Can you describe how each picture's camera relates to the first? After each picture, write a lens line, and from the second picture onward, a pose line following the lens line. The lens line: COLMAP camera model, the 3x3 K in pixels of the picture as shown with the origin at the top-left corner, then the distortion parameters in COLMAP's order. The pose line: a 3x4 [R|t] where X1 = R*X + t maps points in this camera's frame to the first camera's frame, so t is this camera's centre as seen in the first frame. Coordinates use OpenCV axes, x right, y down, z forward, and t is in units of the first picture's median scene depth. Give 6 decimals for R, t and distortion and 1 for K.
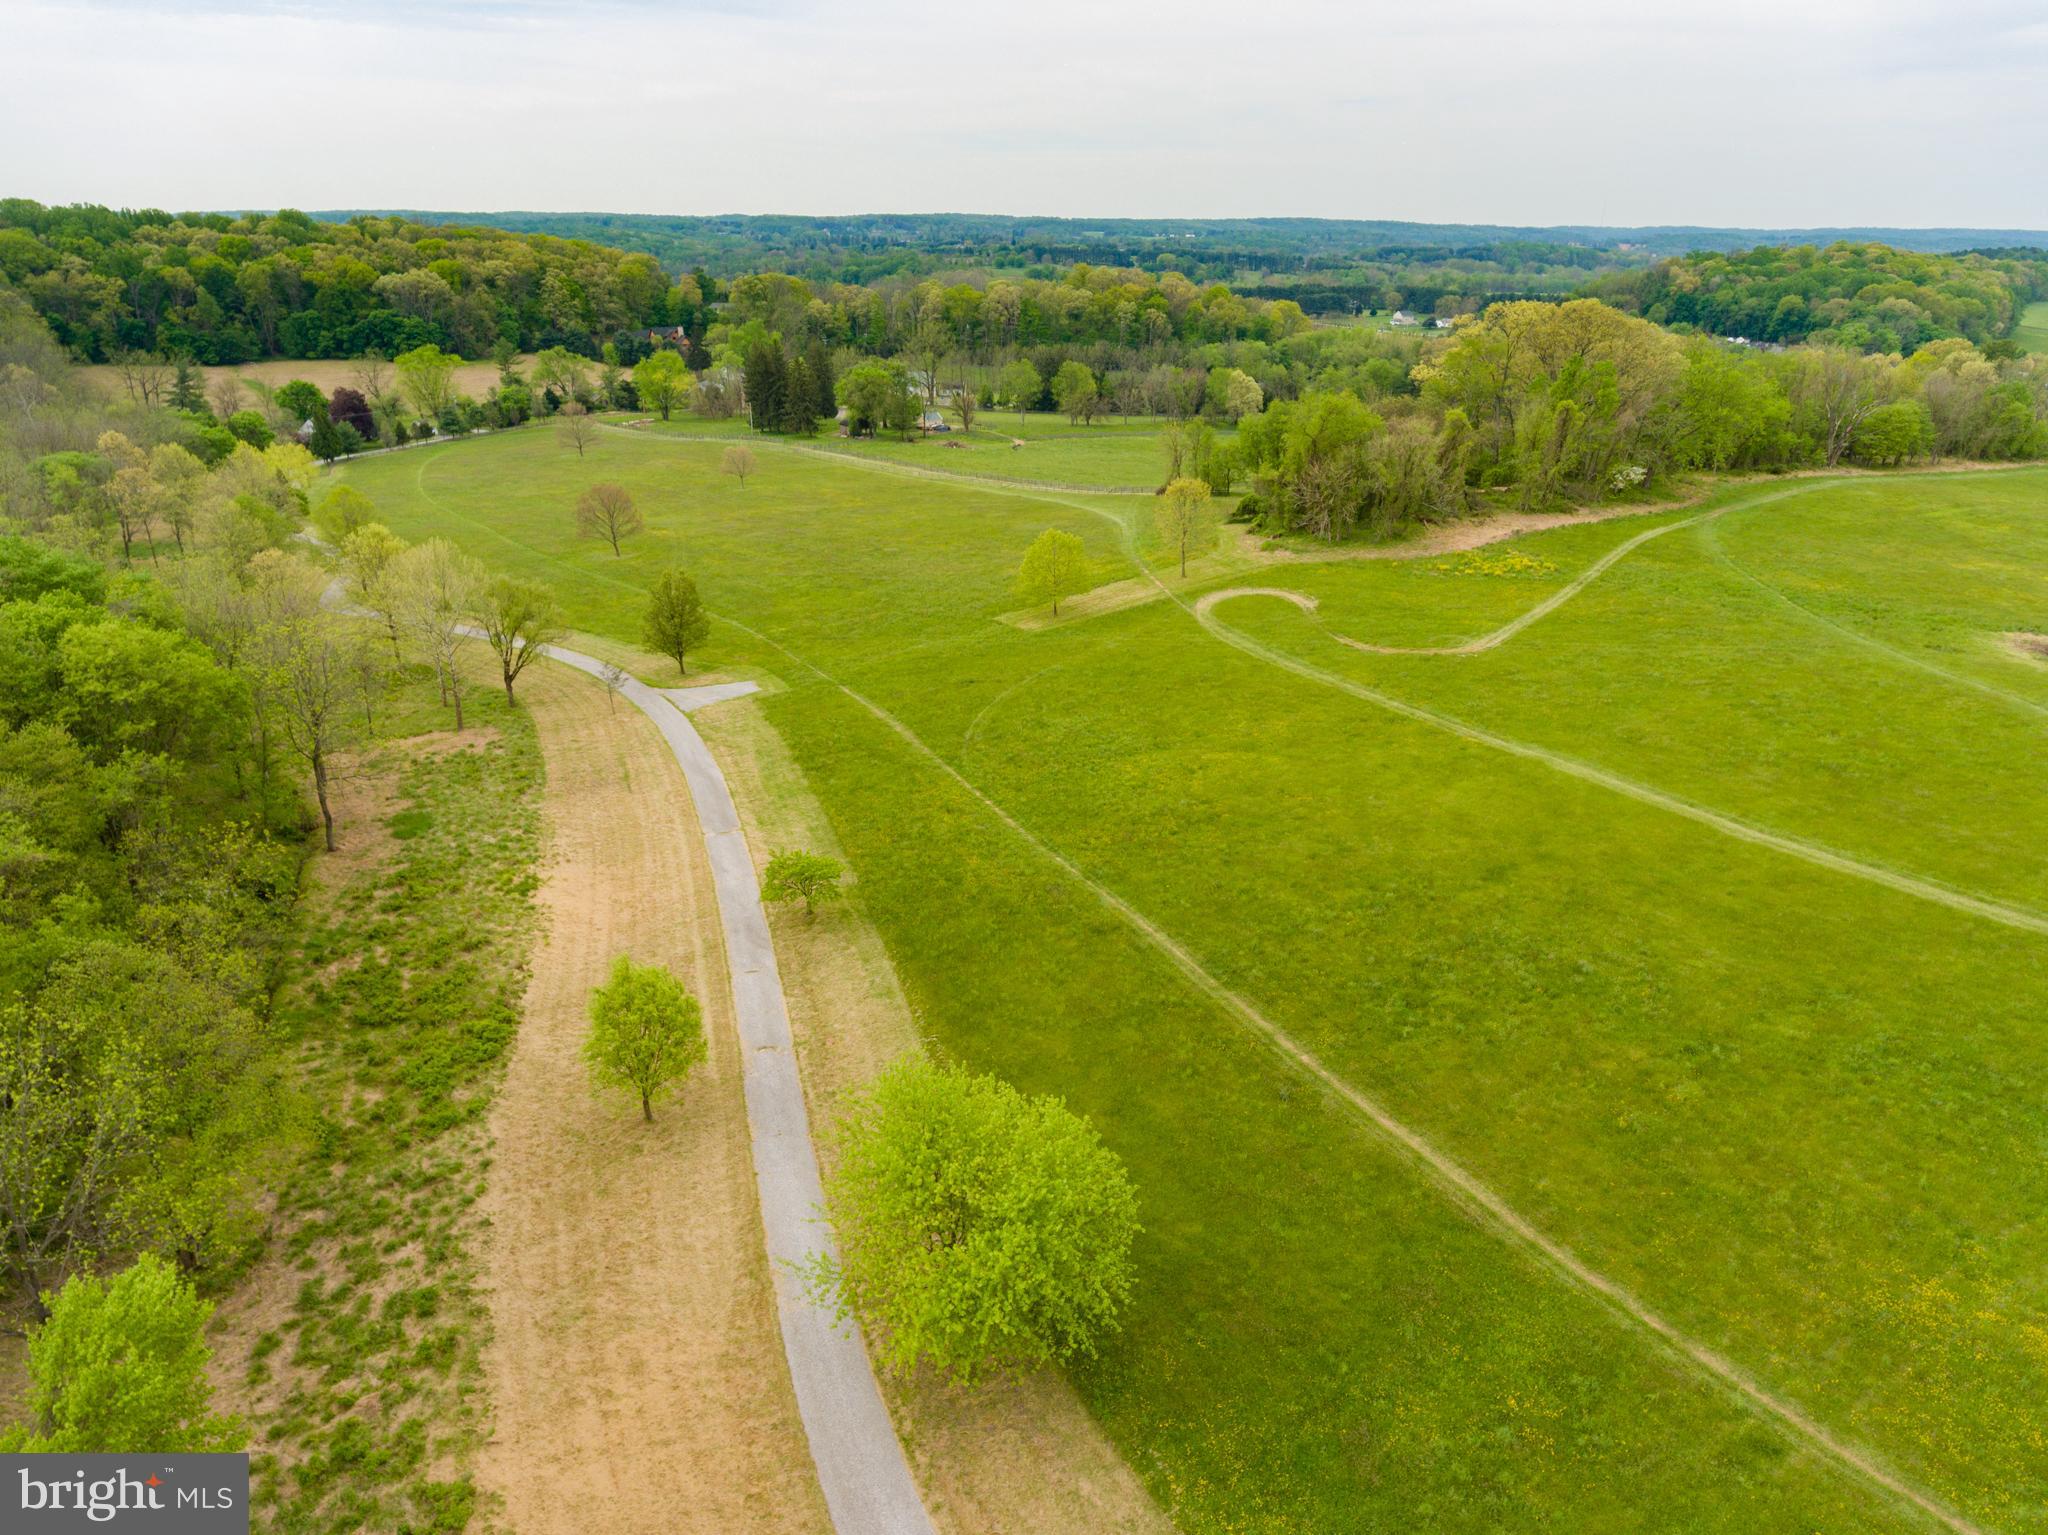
lens RADIAL K [[1201.8, 0, 1022.9], [0, 1201.8, 759.2], [0, 0, 1]] dist [-0.000610, -0.004059]
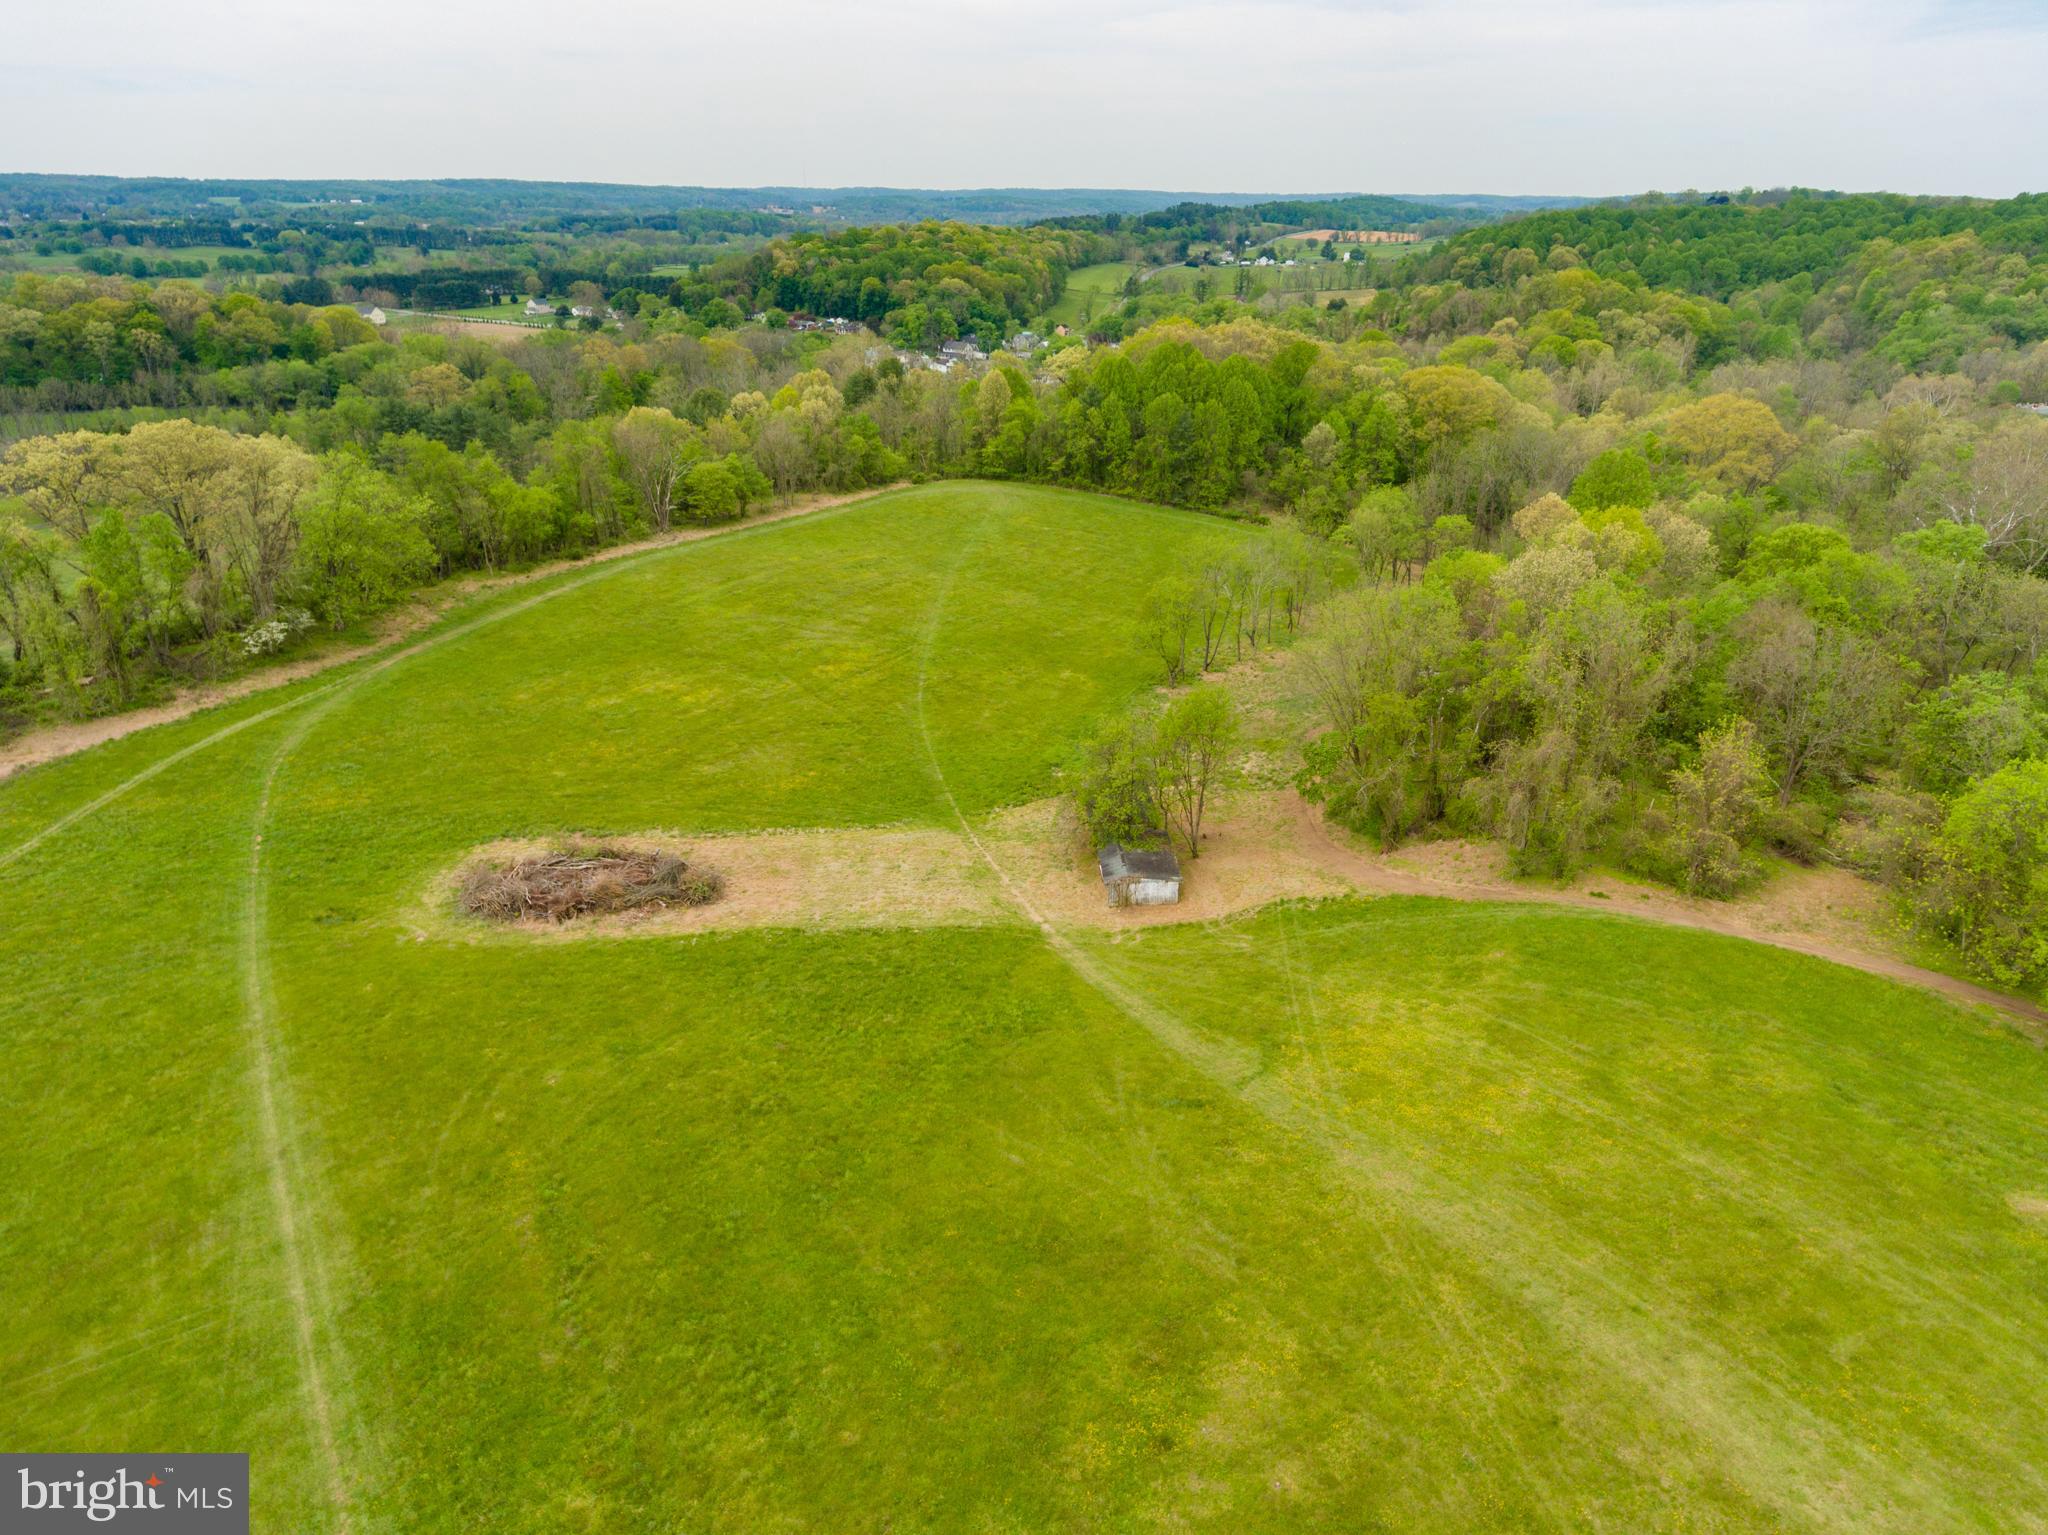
lens RADIAL K [[1201.8, 0, 1022.9], [0, 1201.8, 759.2], [0, 0, 1]] dist [-0.000610, -0.004059]
pose [[0.841788, -0.228727, 0.488956, 0.125777], [0.214534, 0.972942, 0.085788, -0.027057], [-0.495347, 0.032683, 0.868080, 0.005180]]
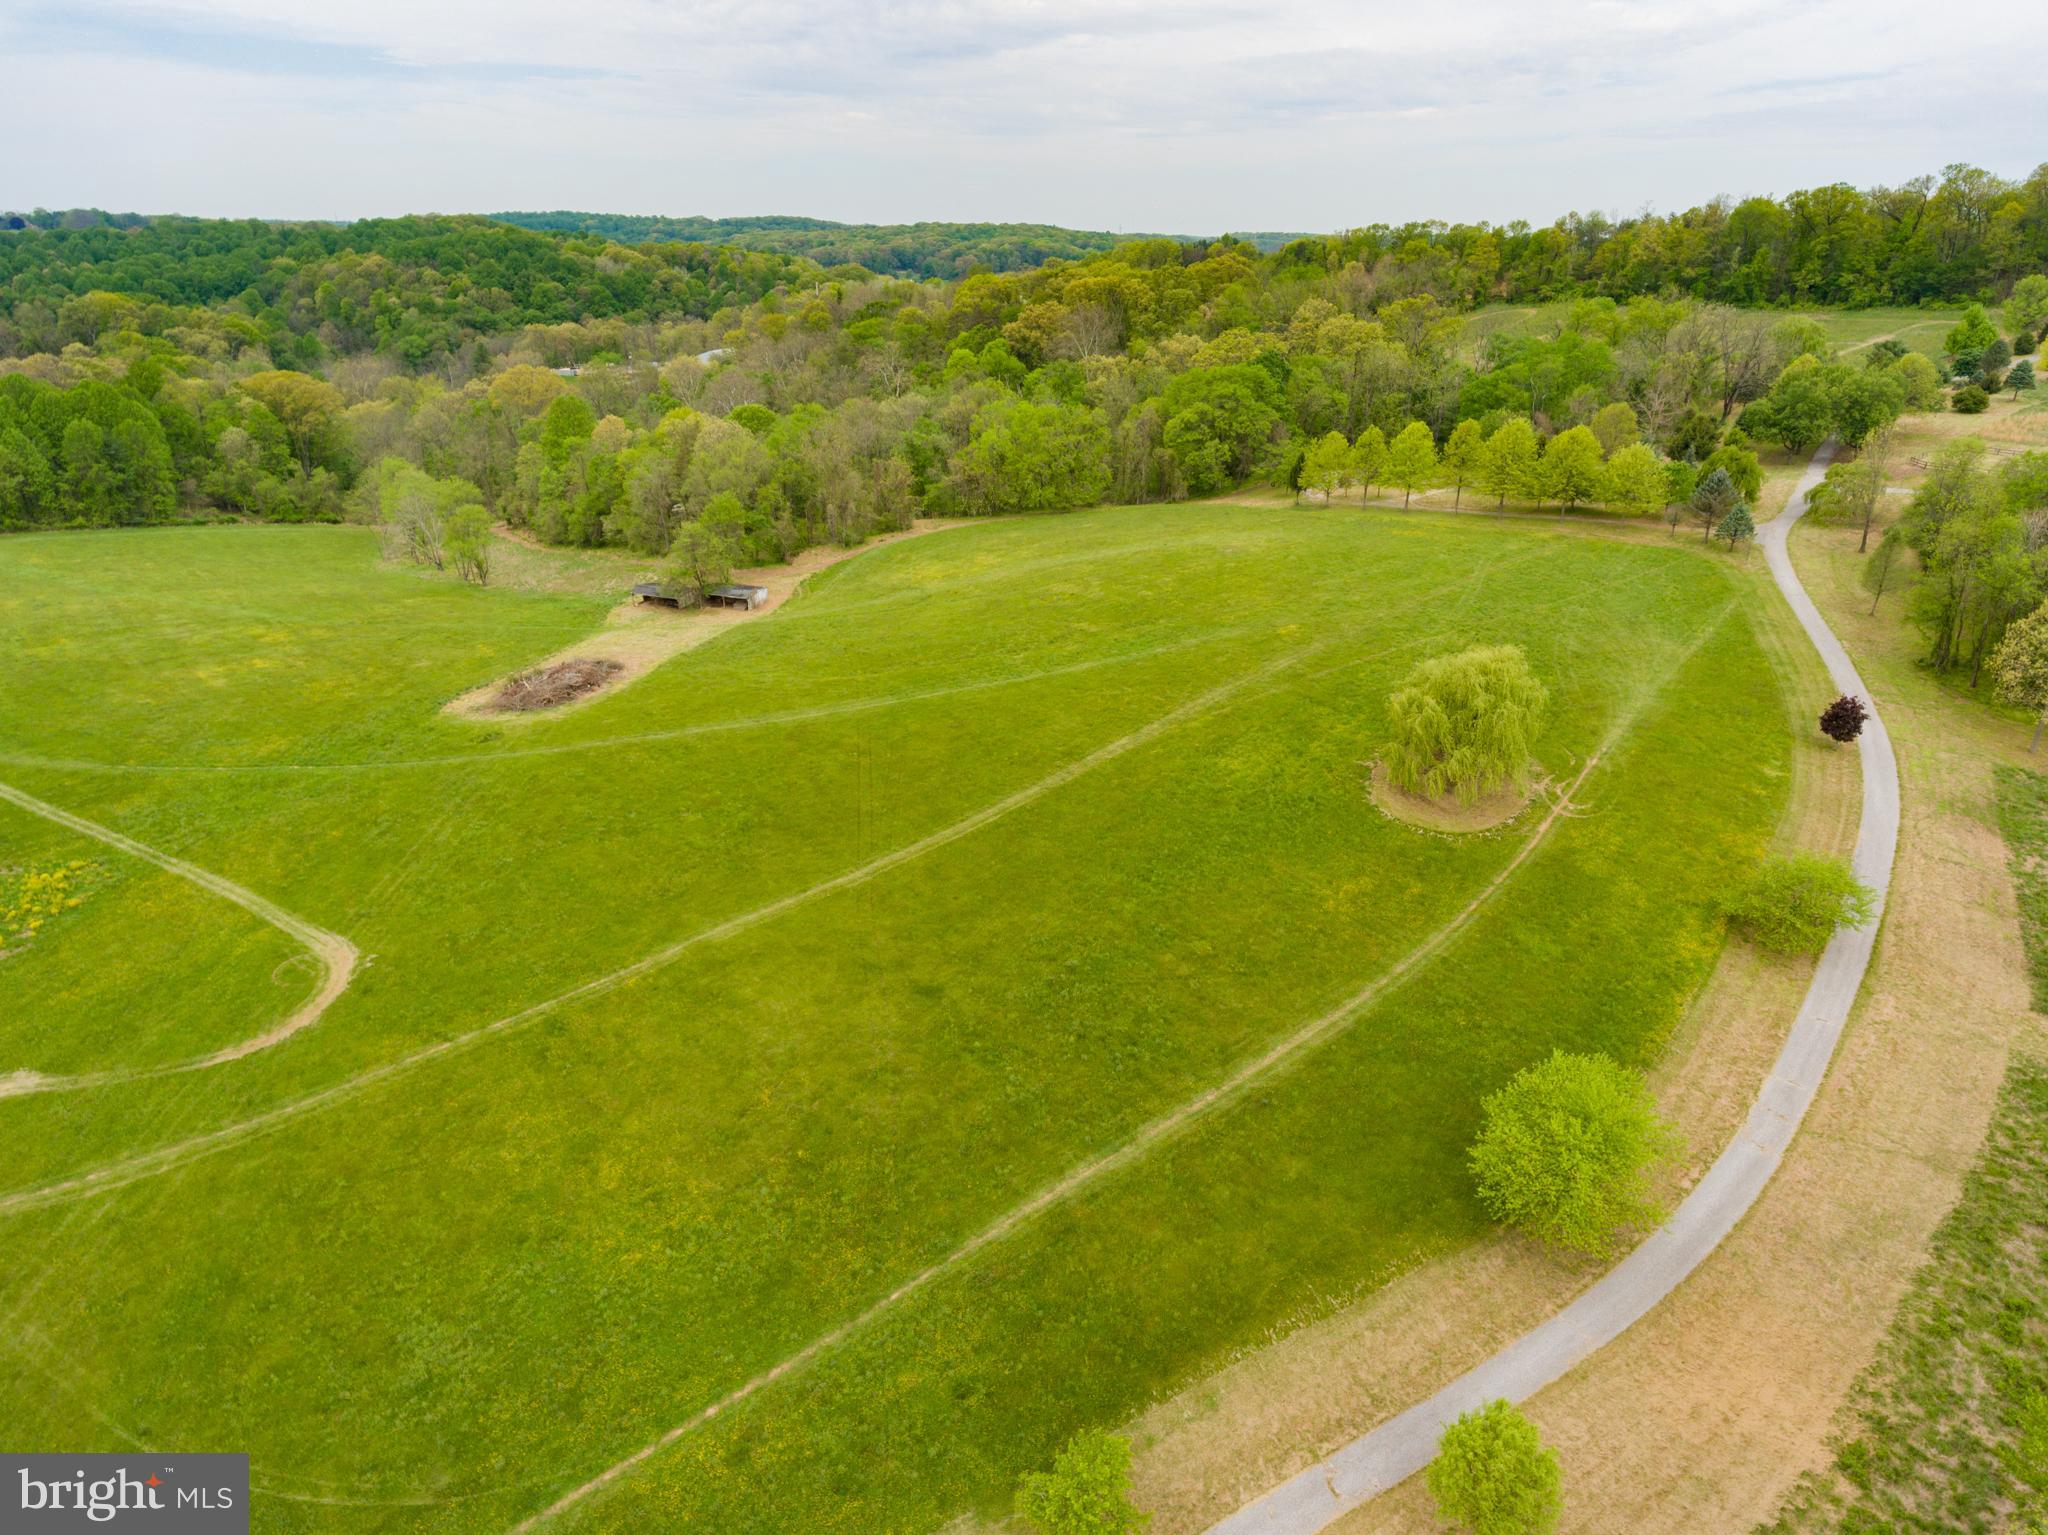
lens RADIAL K [[1201.8, 0, 1022.9], [0, 1201.8, 759.2], [0, 0, 1]] dist [-0.000610, -0.004059]
pose [[-0.204411, -0.400376, 0.893261, -0.070053], [0.377744, 0.809585, 0.449313, -0.067342], [-0.903064, 0.429269, -0.014248, 0.087857]]
